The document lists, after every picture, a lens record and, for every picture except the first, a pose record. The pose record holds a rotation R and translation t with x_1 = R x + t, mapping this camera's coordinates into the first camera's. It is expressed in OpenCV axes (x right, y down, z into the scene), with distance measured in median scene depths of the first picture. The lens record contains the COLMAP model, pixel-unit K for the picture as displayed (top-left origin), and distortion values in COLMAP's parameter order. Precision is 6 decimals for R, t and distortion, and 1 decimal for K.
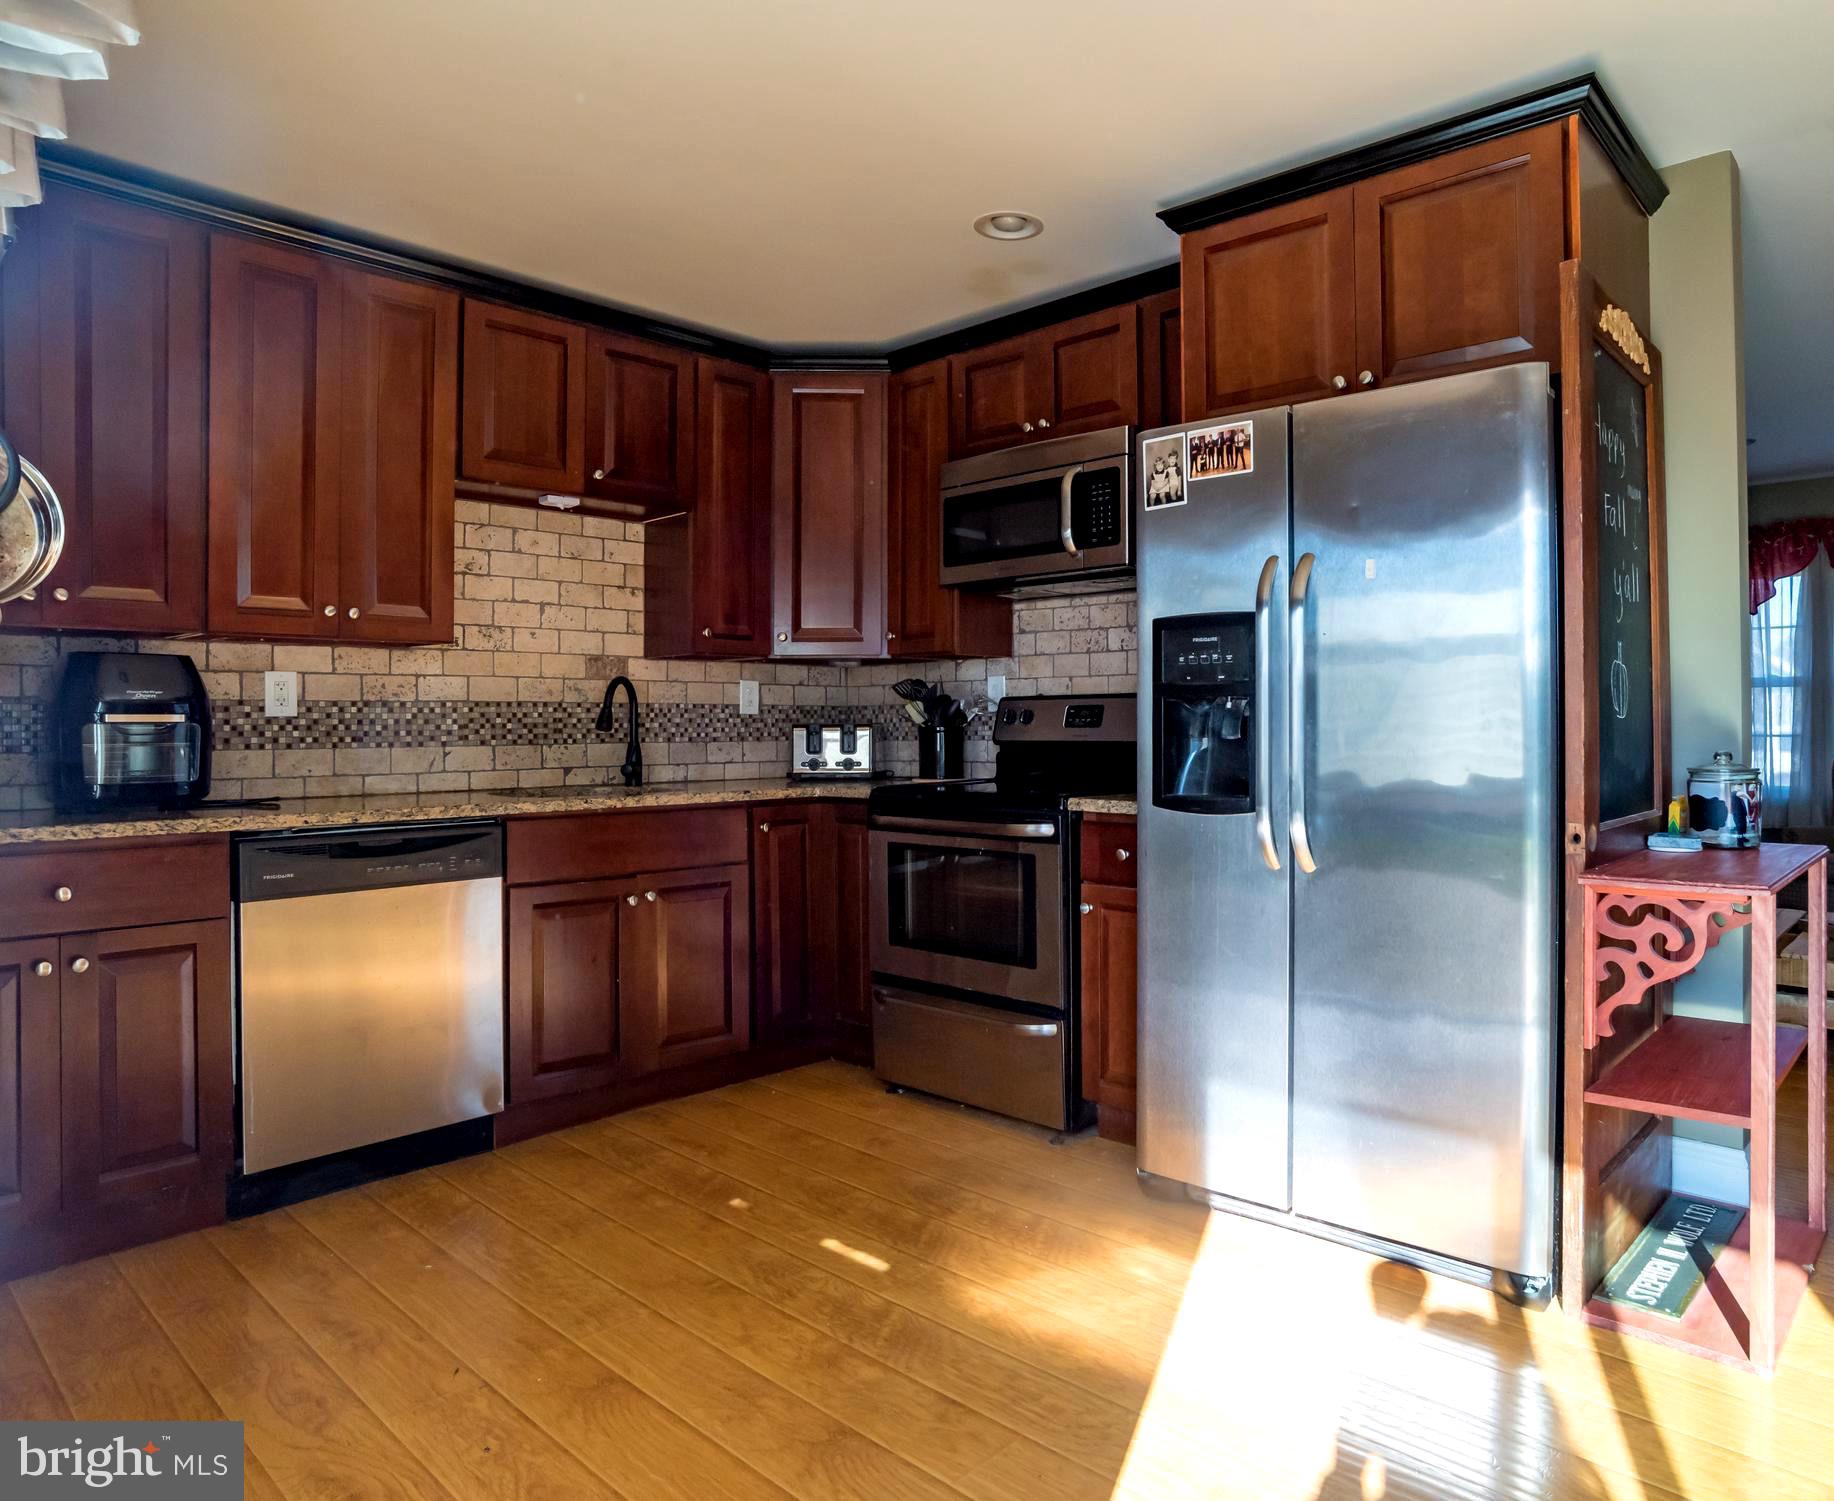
lens RADIAL K [[1183.4, 0, 1018.7], [0, 1183.4, 713.9], [0, 0, 1]] dist [-0.046309, 0.001514]
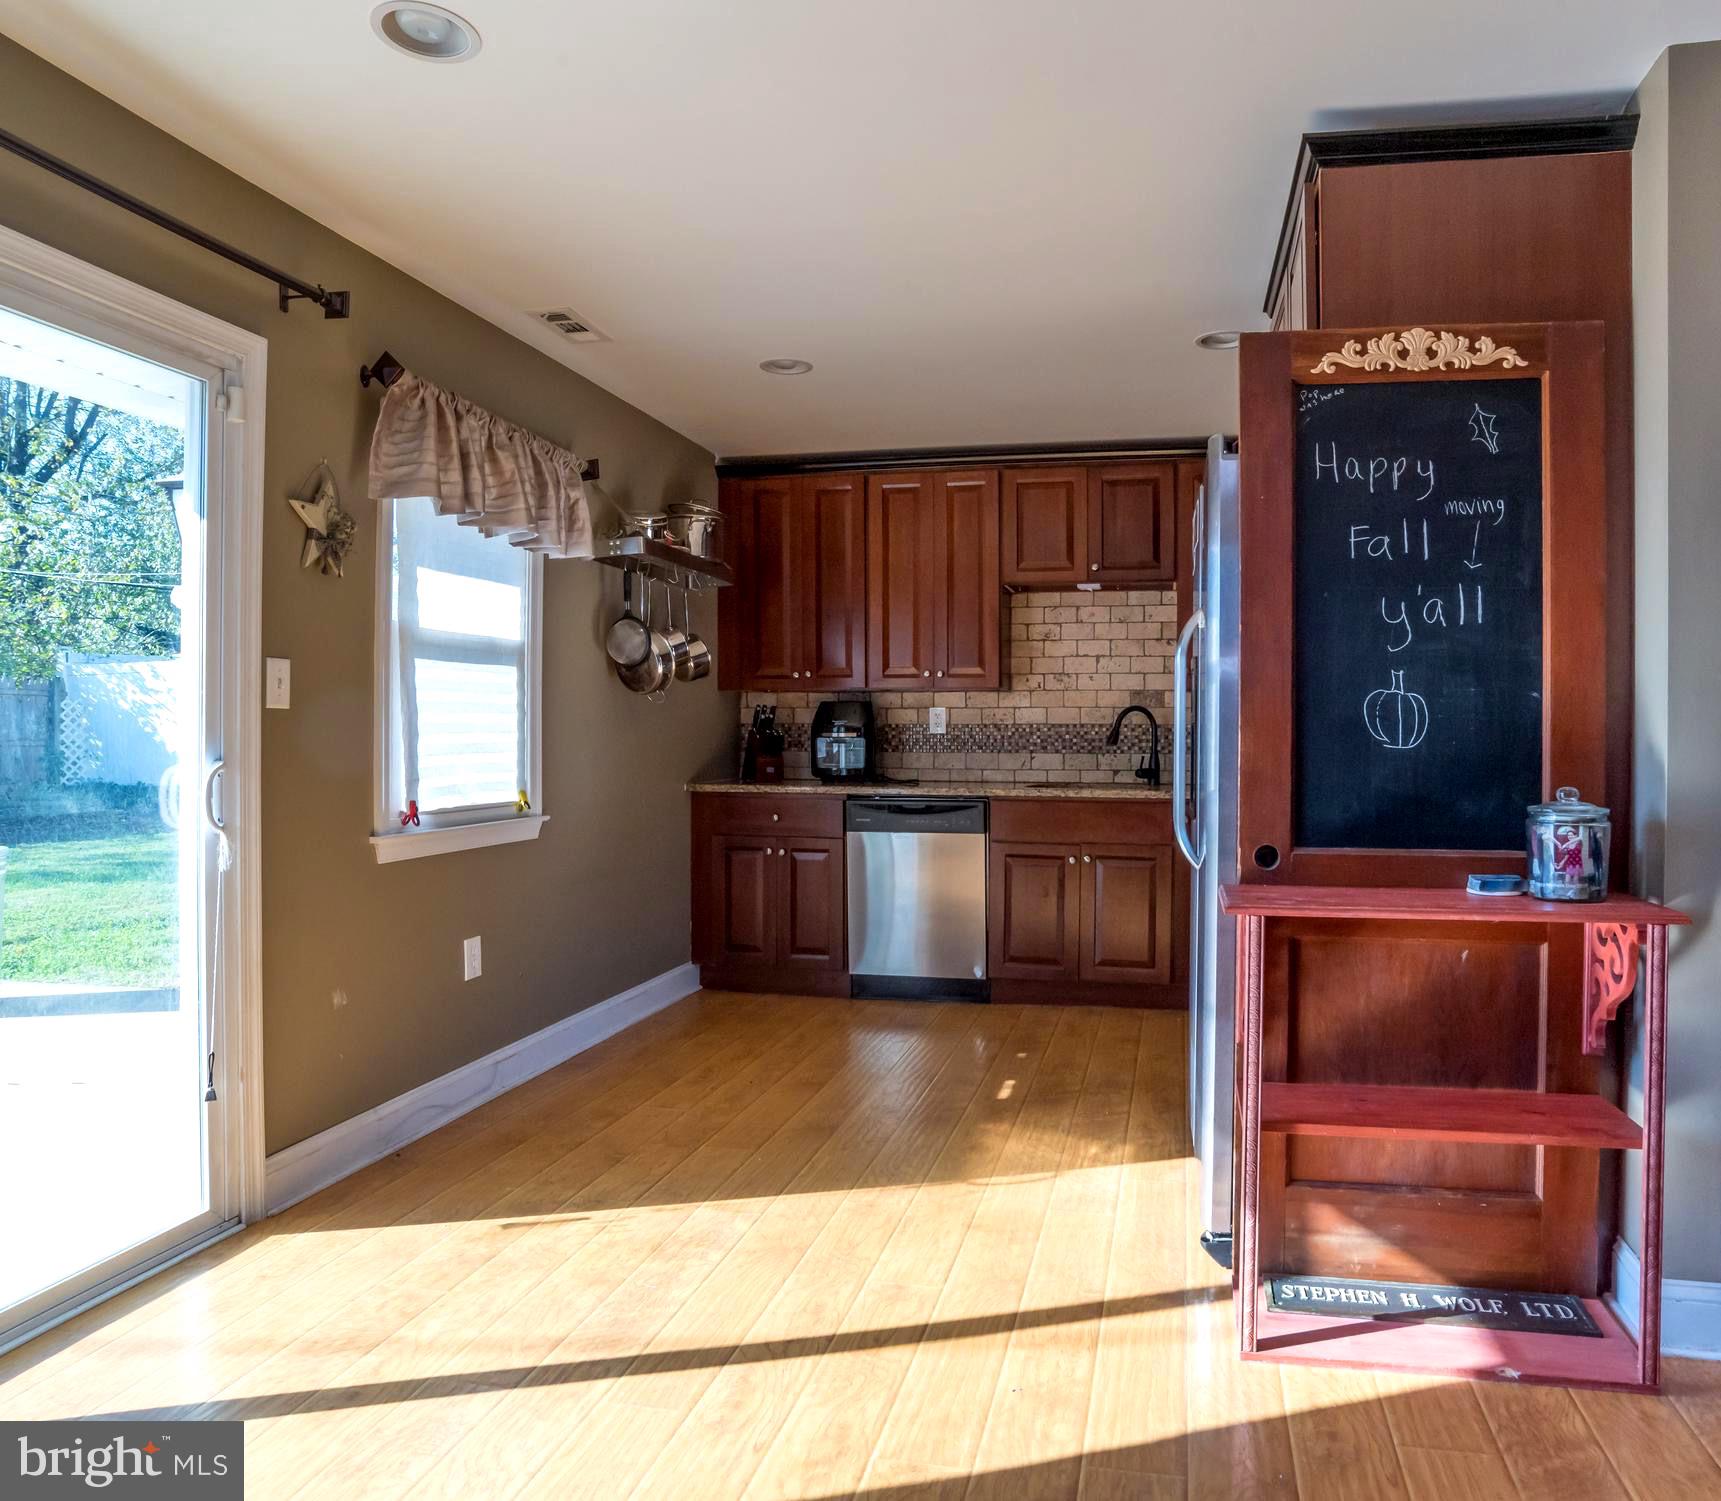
lens RADIAL K [[1159.3, 0, 946.1], [0, 1159.3, 742.1], [0, 0, 1]] dist [-0.084427, 0.043062]
pose [[0.506462, 0.013557, -0.862156, 0.810378], [0.000158, 0.999875, 0.015815, -0.011641], [0.862262, -0.008146, 0.506397, 0.128119]]
